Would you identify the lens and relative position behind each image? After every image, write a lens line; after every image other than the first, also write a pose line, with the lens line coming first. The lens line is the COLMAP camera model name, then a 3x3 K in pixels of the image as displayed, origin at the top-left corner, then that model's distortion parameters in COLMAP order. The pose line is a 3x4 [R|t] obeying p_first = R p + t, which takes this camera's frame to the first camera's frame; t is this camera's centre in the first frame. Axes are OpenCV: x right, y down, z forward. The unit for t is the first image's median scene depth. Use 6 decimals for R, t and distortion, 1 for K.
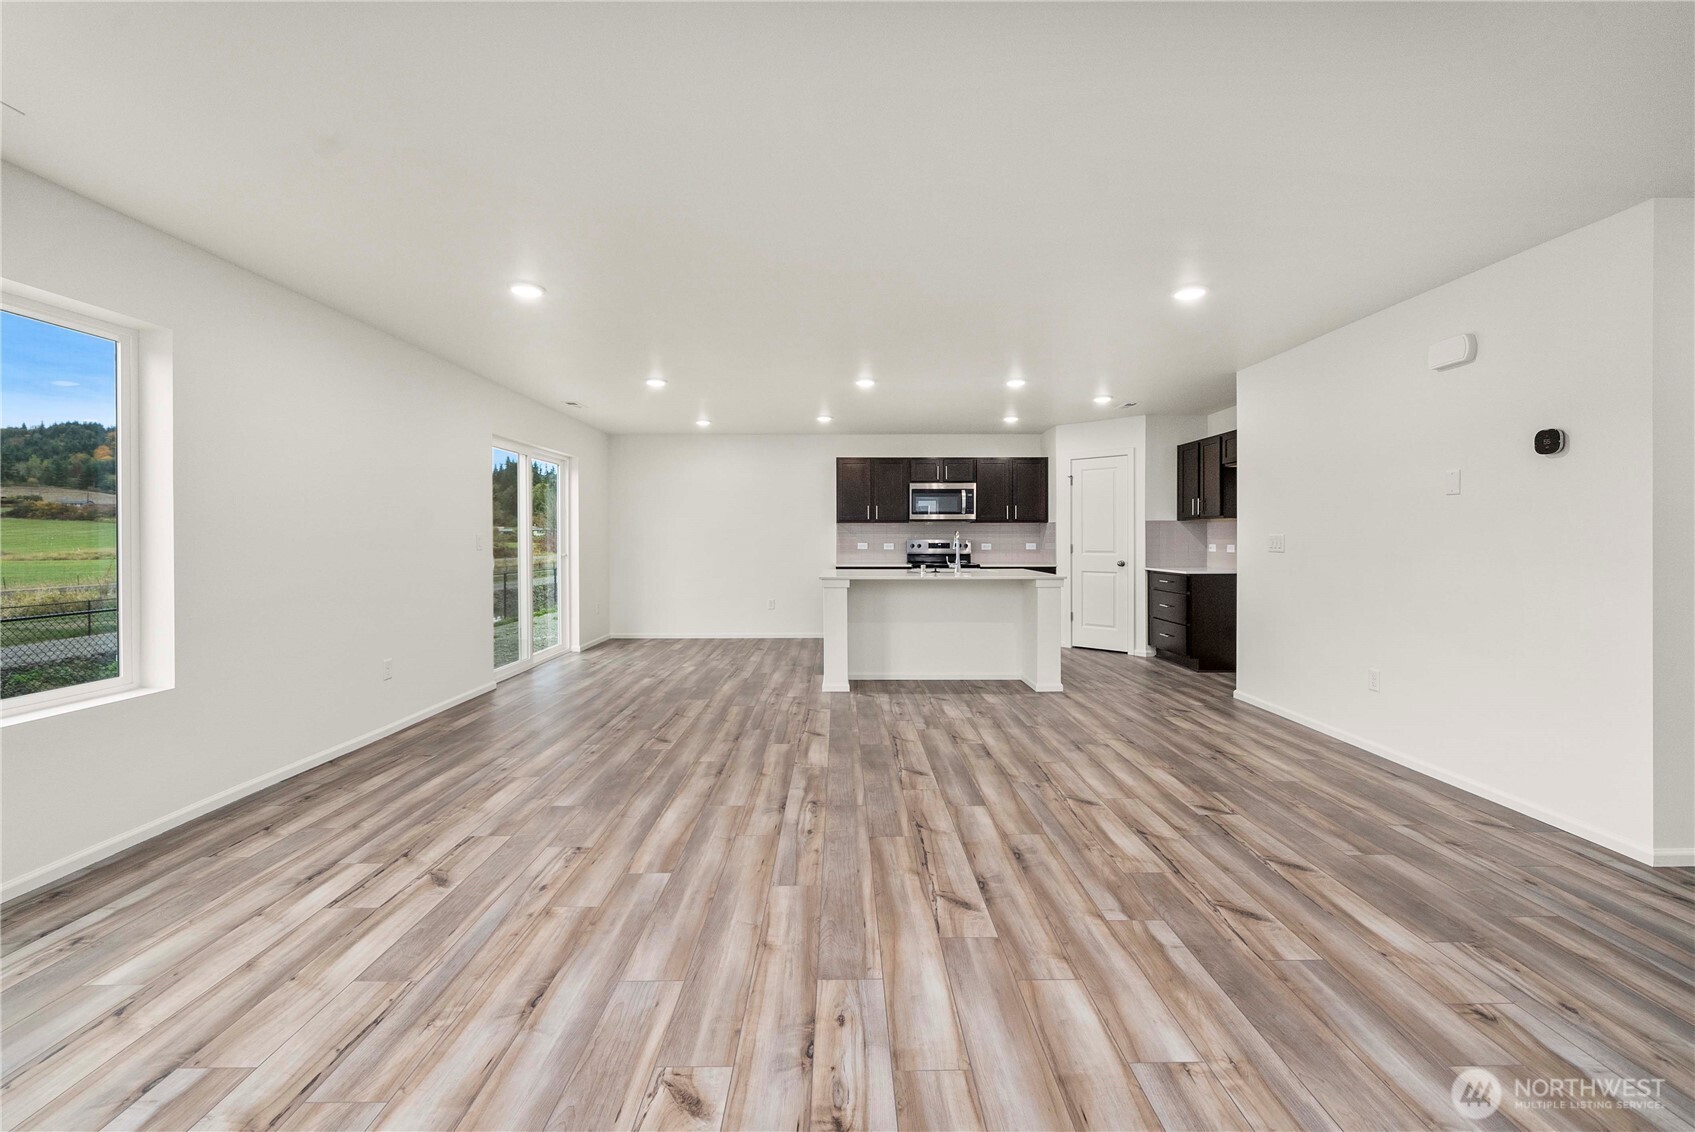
lens RADIAL K [[685.0, 0, 854.4], [0, 685.0, 552.6], [0, 0, 1]] dist [-0.000915, -0.000005]
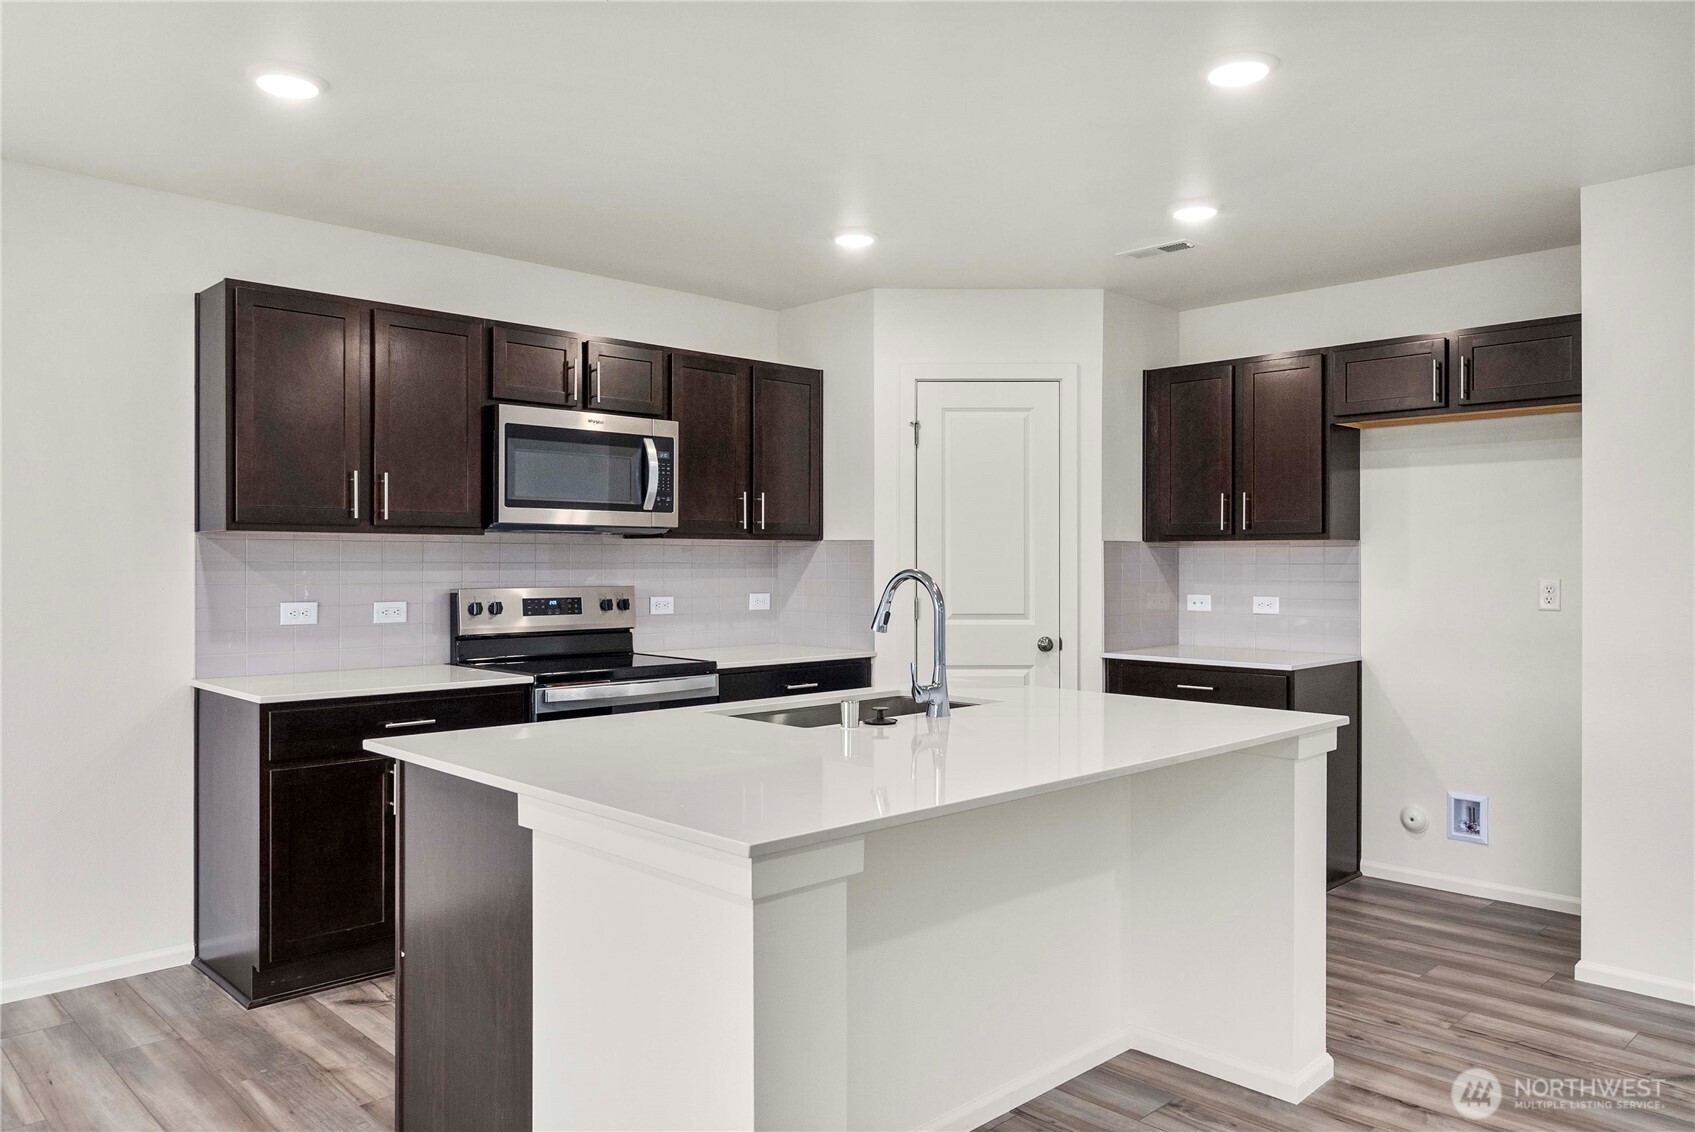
lens RADIAL K [[1167.2, 0, 838.1], [0, 1167.2, 567.4], [0, 0, 1]] dist [0.004173, -0.000362]
pose [[0.732166, -0.001004, 0.681126, -0.153865], [0.011838, 0.999867, -0.011252, -0.020729], [-0.681024, 0.016302, 0.732080, 0.502571]]
